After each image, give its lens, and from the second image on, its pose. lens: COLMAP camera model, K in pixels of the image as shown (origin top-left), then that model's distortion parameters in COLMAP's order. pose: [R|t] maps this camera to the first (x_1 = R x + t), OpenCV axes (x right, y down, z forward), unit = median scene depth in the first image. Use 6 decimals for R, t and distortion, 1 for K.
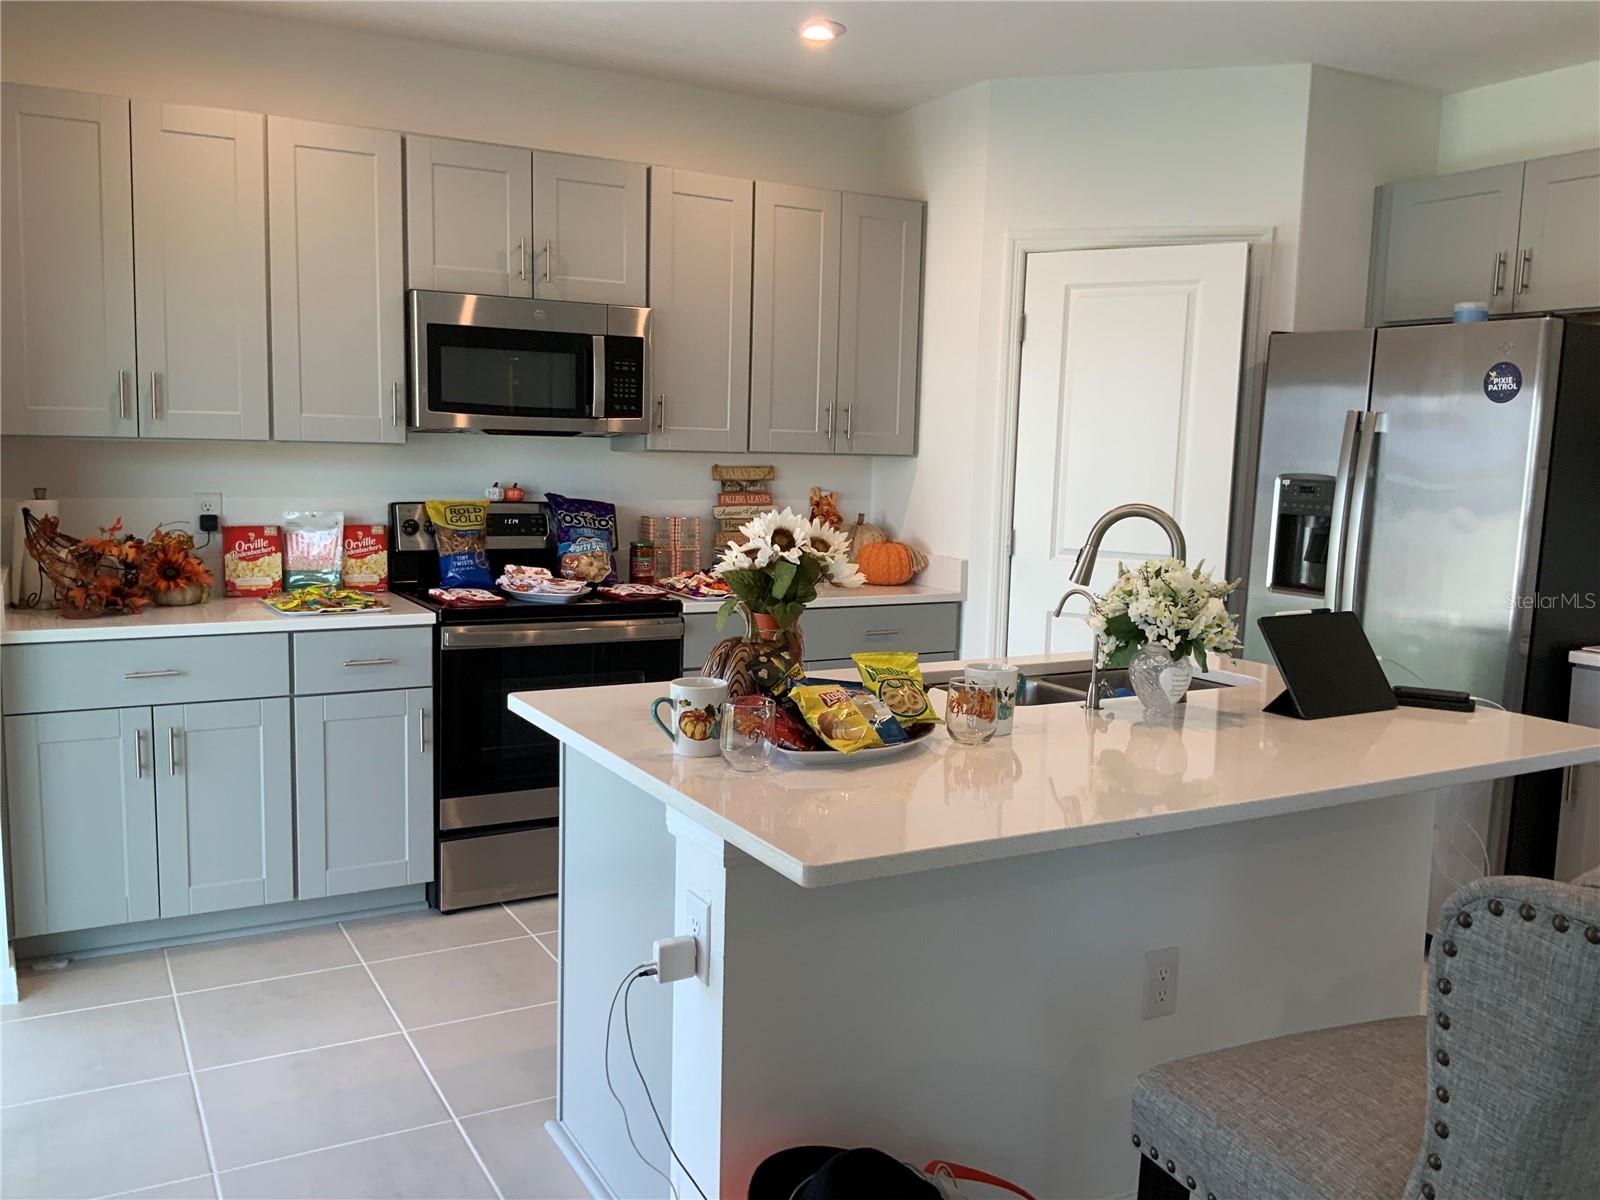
lens RADIAL K [[1325.7, 0, 800.0], [0, 1325.7, 600.0], [0, 0, 1]] dist [0.063881, -0.153729]
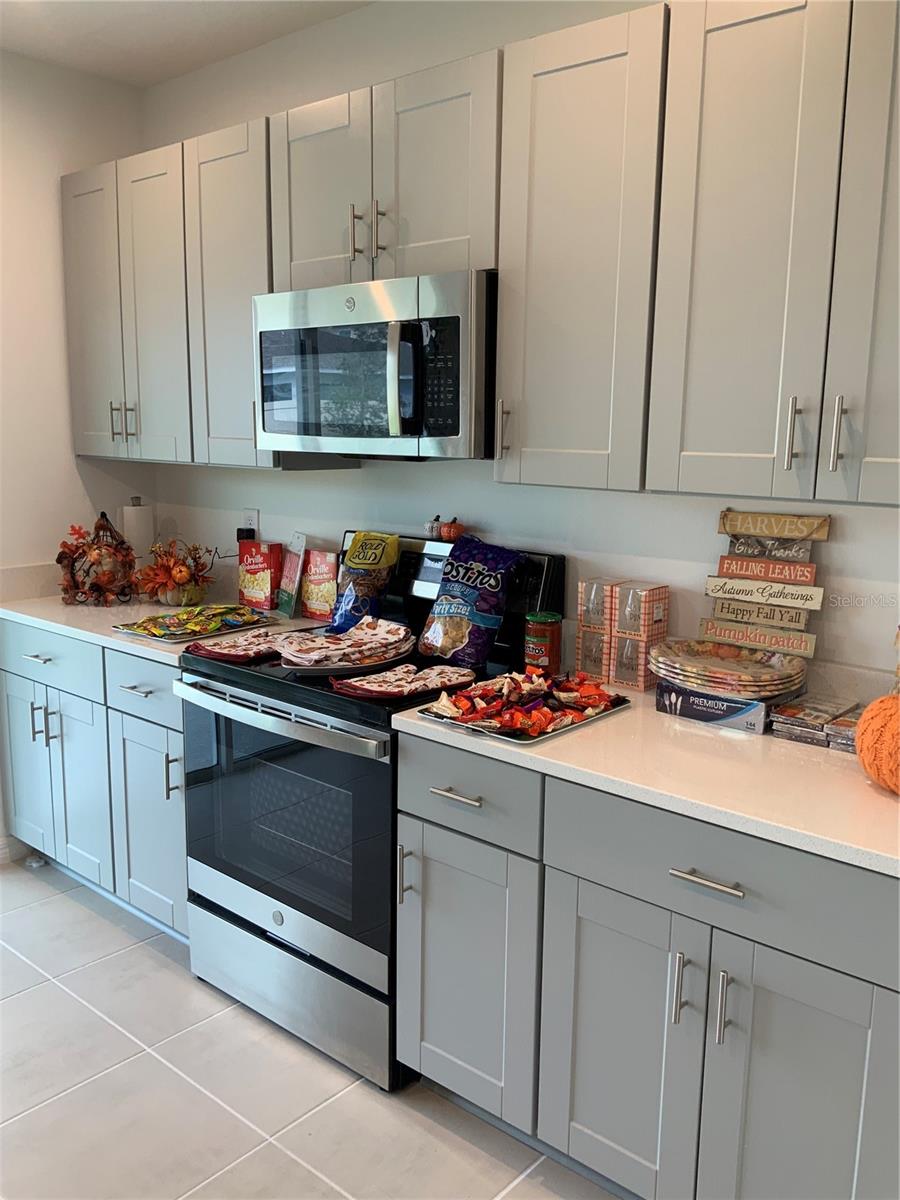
lens RADIAL K [[994.3, 0, 450.0], [0, 994.3, 600.0], [0, 0, 1]] dist [0.063881, -0.153729]
pose [[0.337674, 0.145228, -0.929992, 0.375632], [-0.112848, 0.987145, 0.113179, -0.112960], [0.934474, 0.066730, 0.349722, 0.835257]]
